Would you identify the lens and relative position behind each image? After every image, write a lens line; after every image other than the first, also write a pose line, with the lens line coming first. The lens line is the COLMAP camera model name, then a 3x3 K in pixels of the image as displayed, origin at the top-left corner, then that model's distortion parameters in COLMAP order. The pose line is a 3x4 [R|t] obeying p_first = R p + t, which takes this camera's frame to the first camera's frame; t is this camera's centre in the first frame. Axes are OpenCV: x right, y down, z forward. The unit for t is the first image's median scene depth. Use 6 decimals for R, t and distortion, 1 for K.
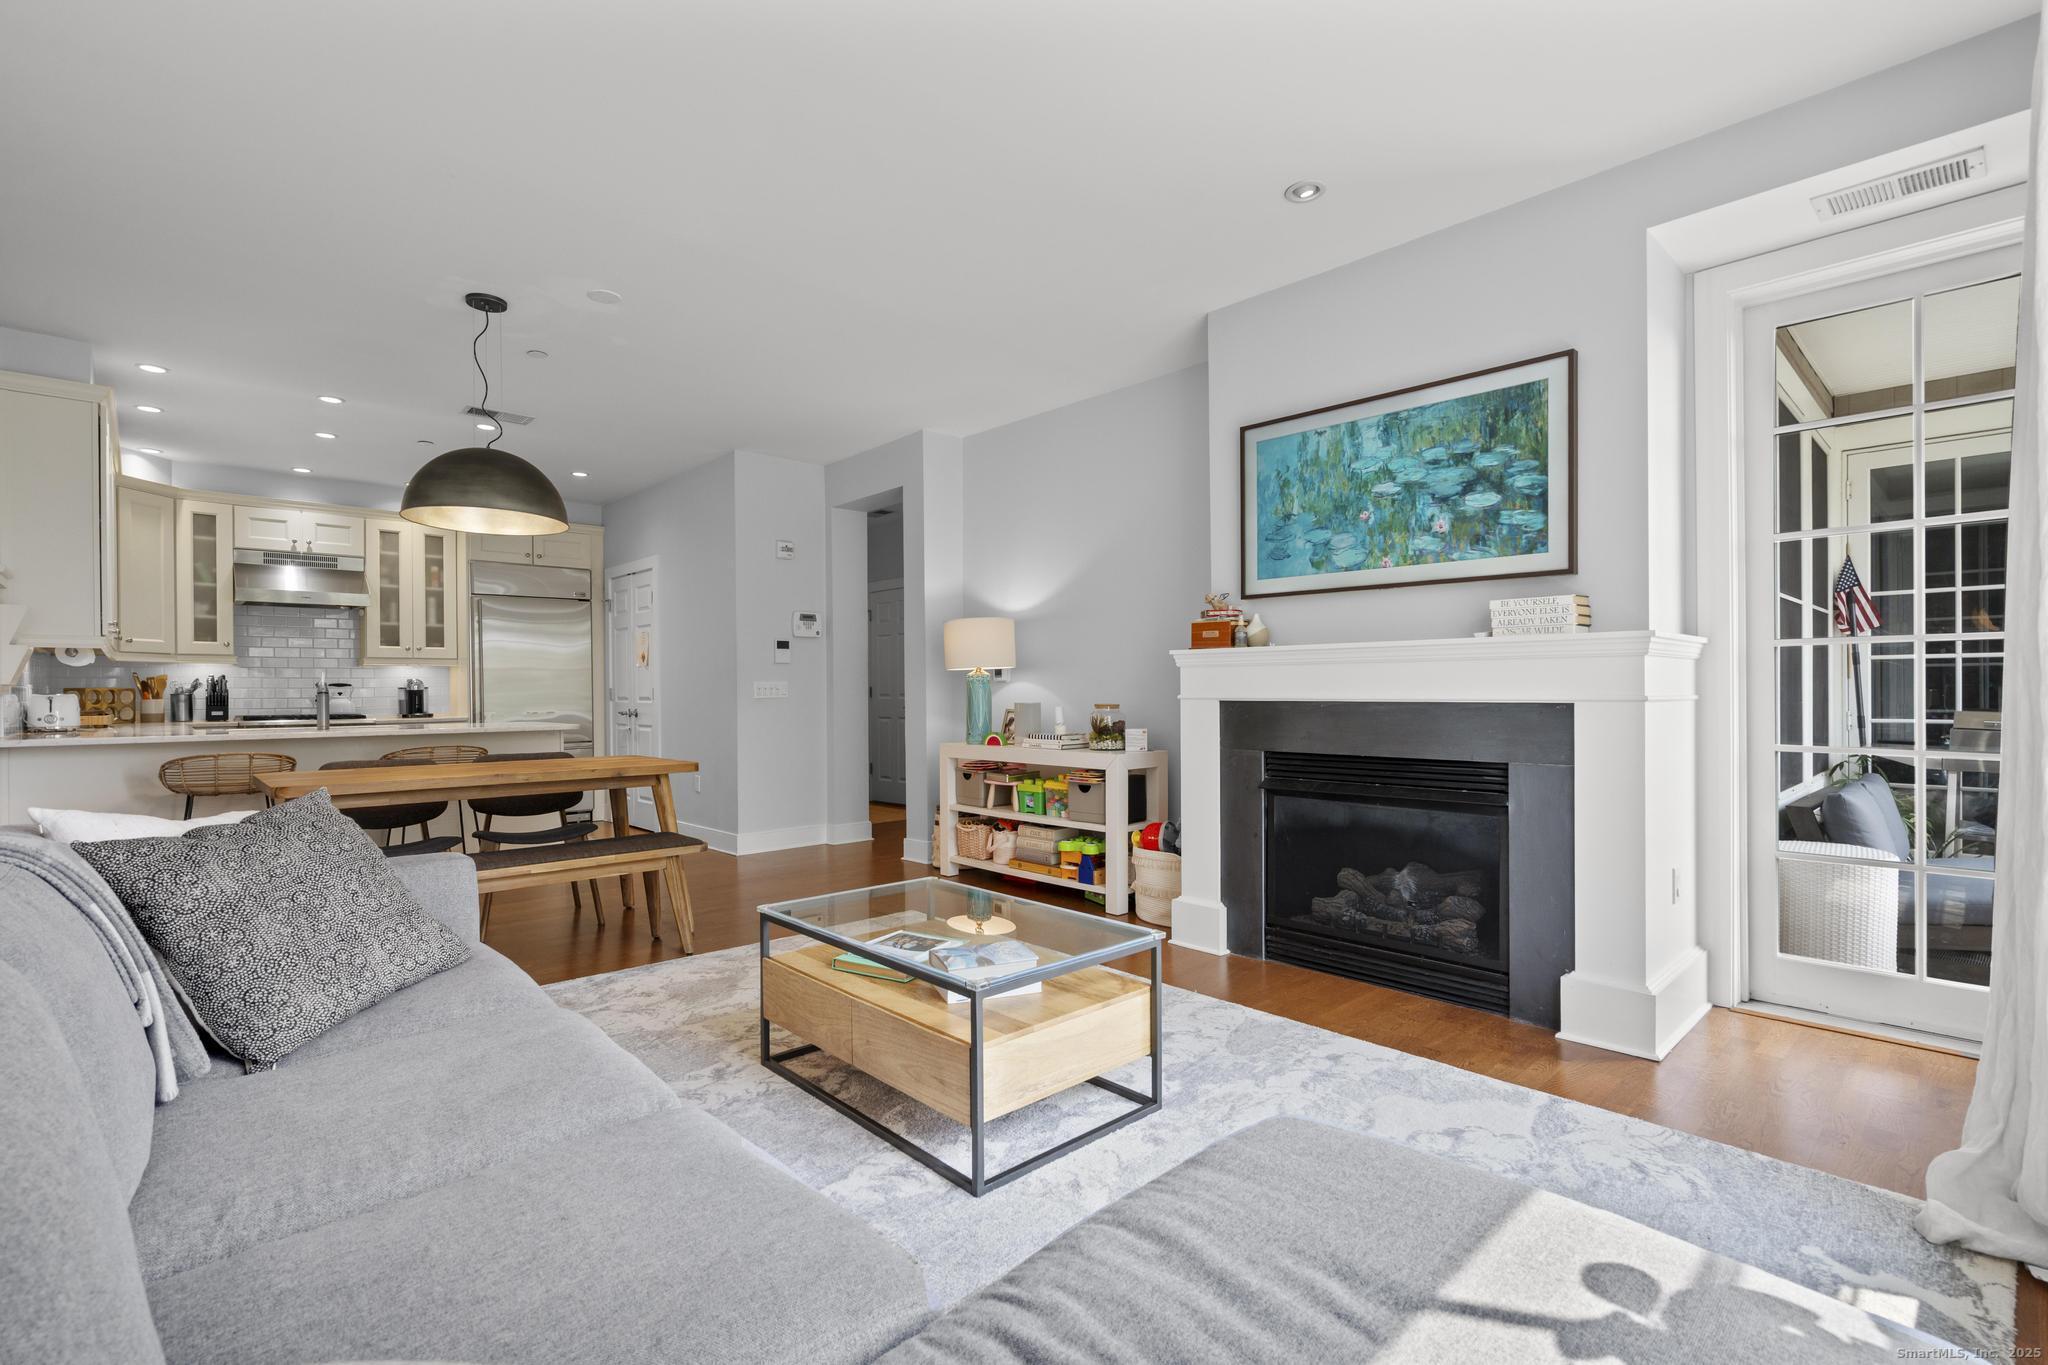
lens RADIAL K [[936.1, 0, 1028.3], [0, 936.1, 694.8], [0, 0, 1]] dist [-0.000447, 0.000862]
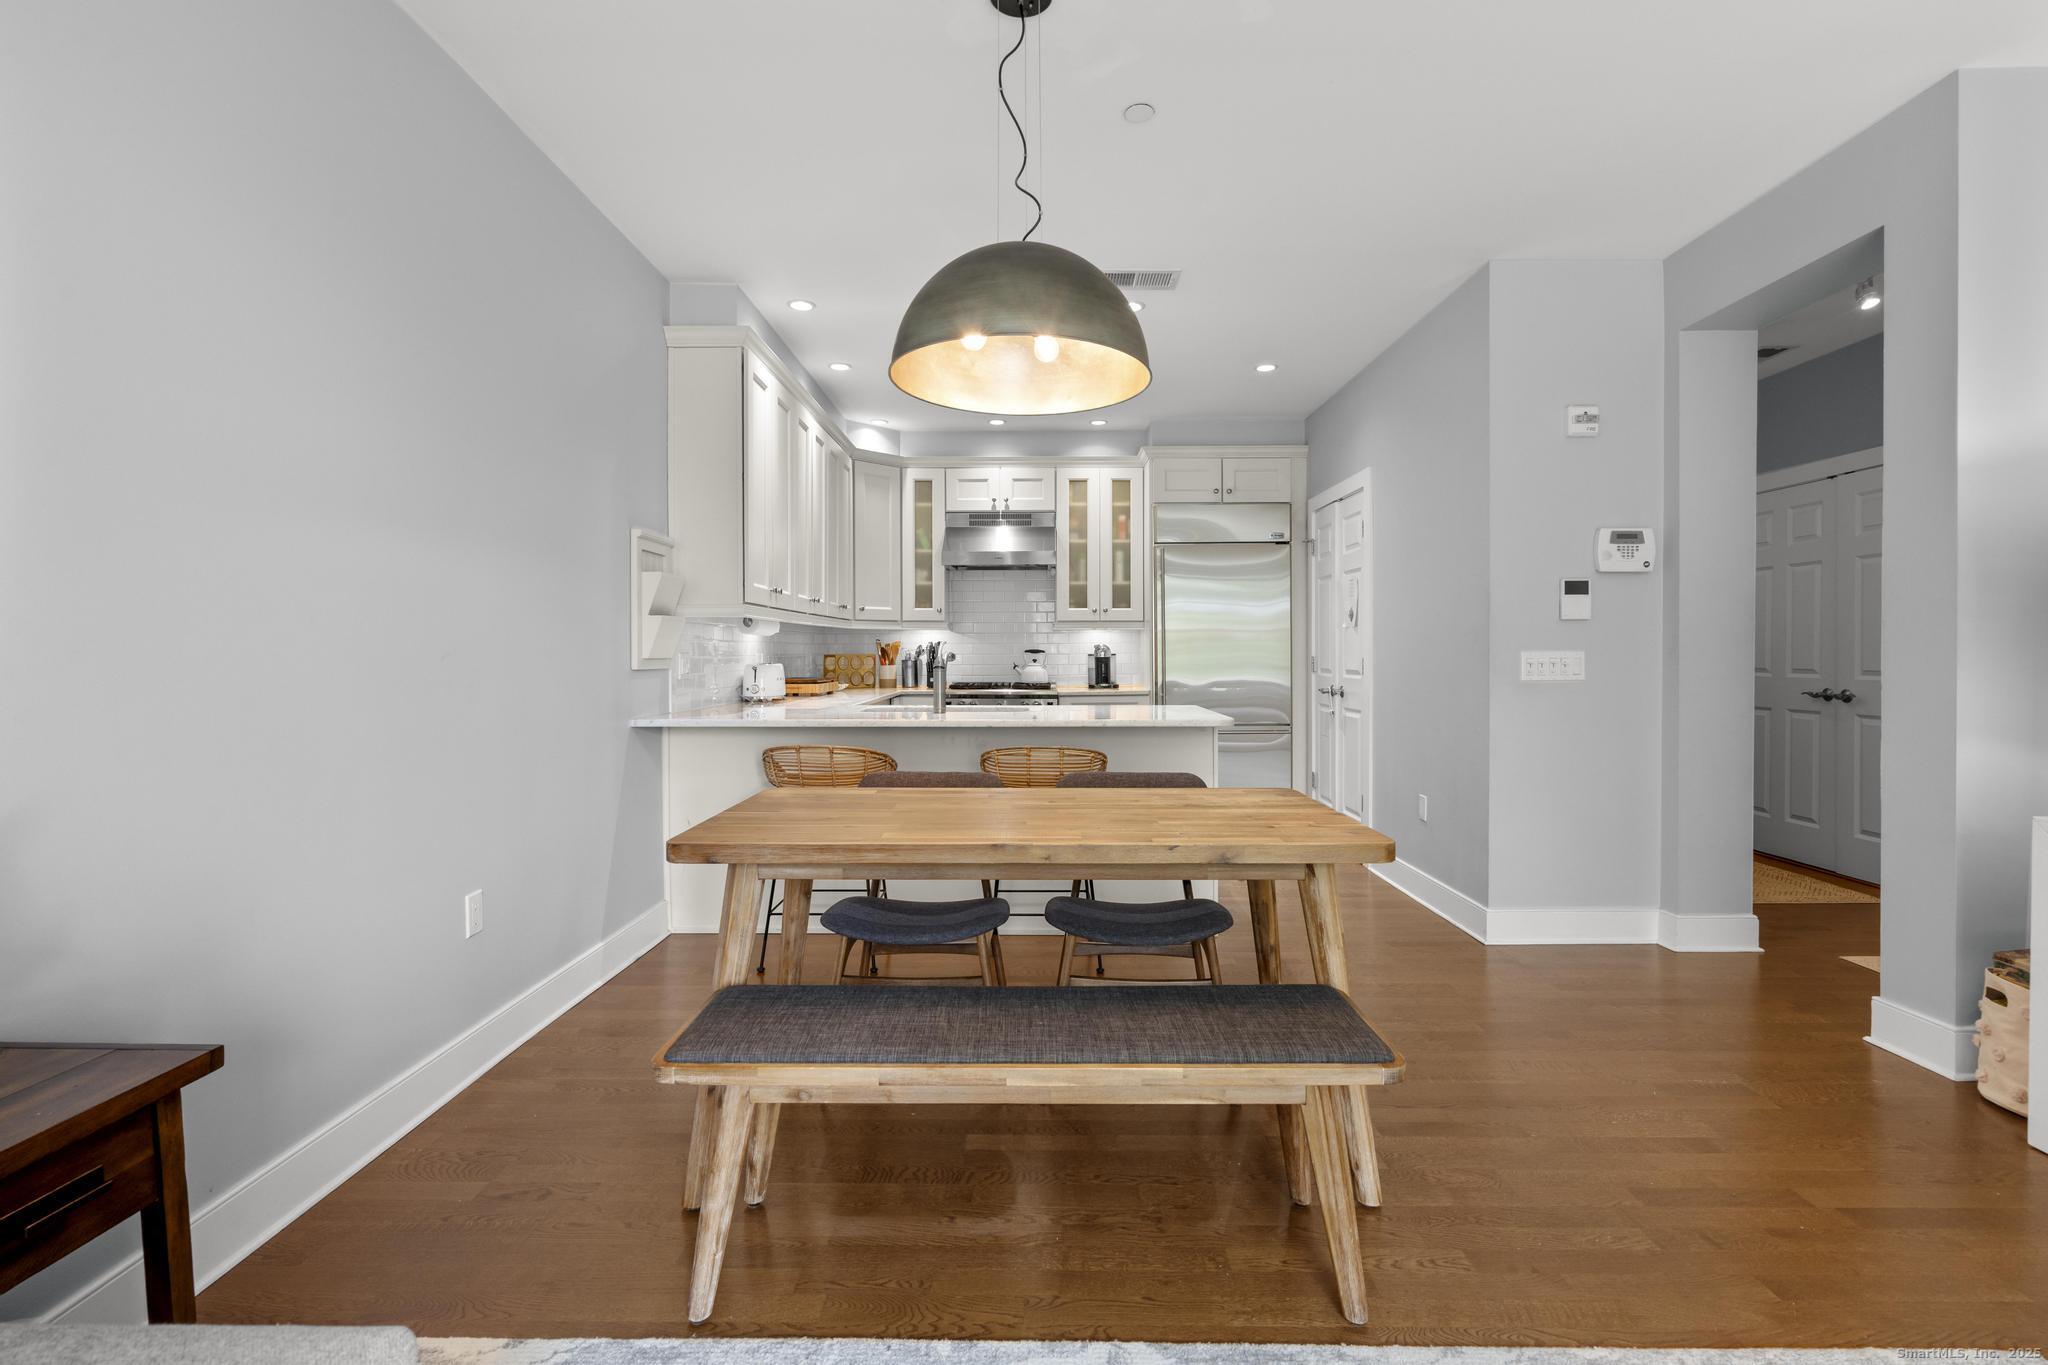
lens RADIAL K [[936.1, 0, 1026.9], [0, 936.1, 661.1], [0, 0, 1]] dist [-0.000447, 0.000862]
pose [[0.723109, 0.012727, -0.690617, -0.136471], [-0.005752, 0.999907, 0.012404, -0.016657], [0.690710, -0.004997, 0.723114, 0.443048]]
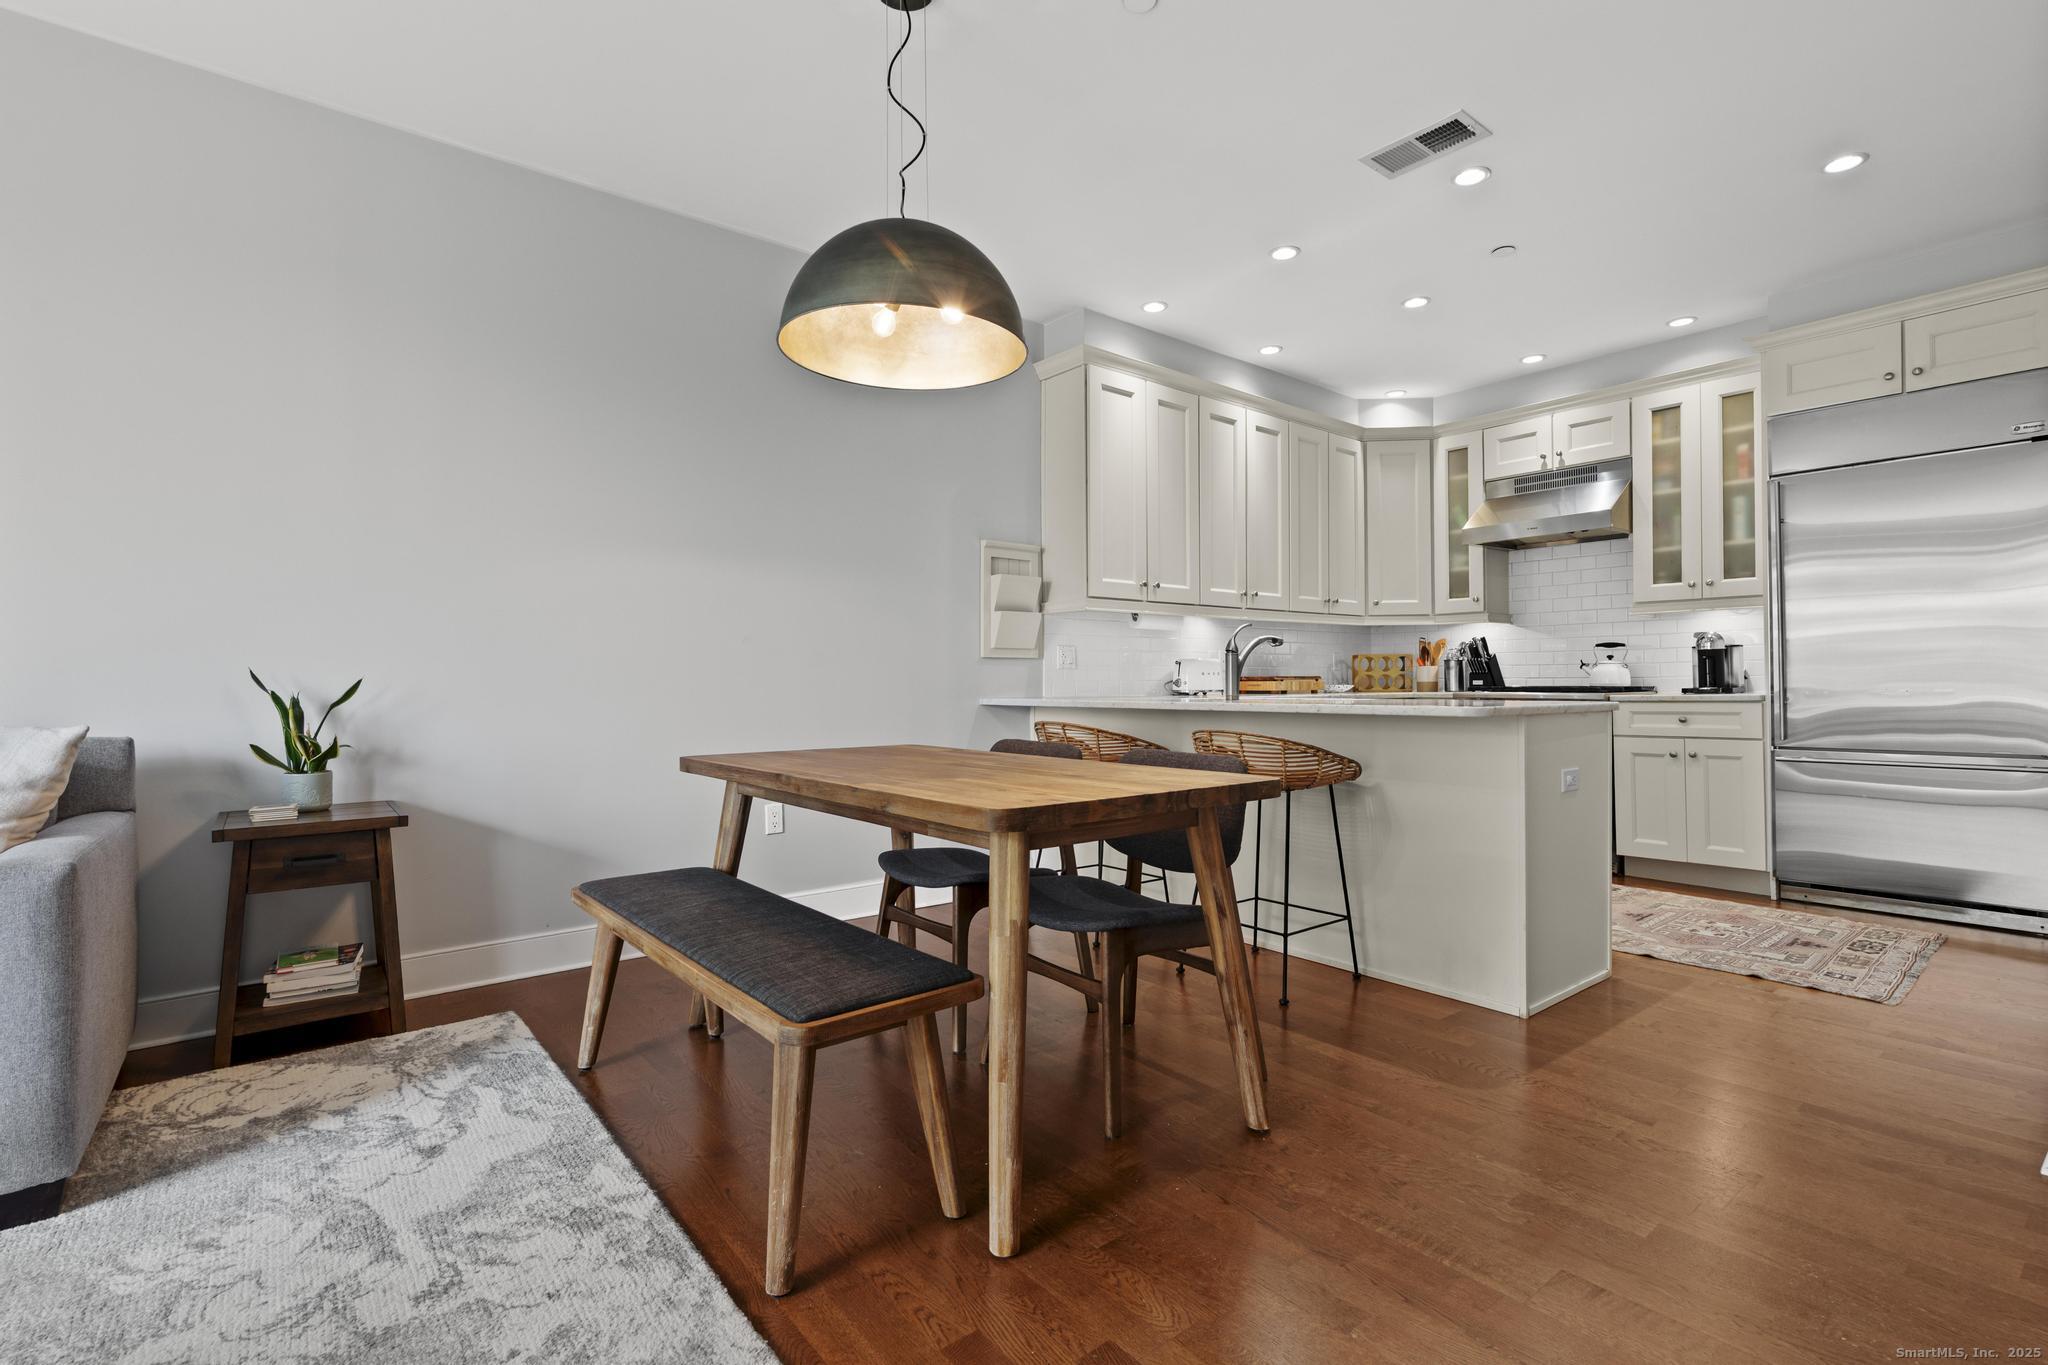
lens RADIAL K [[936.1, 0, 1022.0], [0, 936.1, 682.5], [0, 0, 1]] dist [-0.000447, 0.000862]
pose [[-0.078728, 0.007953, -0.996864, 0.009357], [0.002788, 0.999966, 0.007758, 0.015896], [0.996892, -0.002169, -0.078747, 0.838137]]
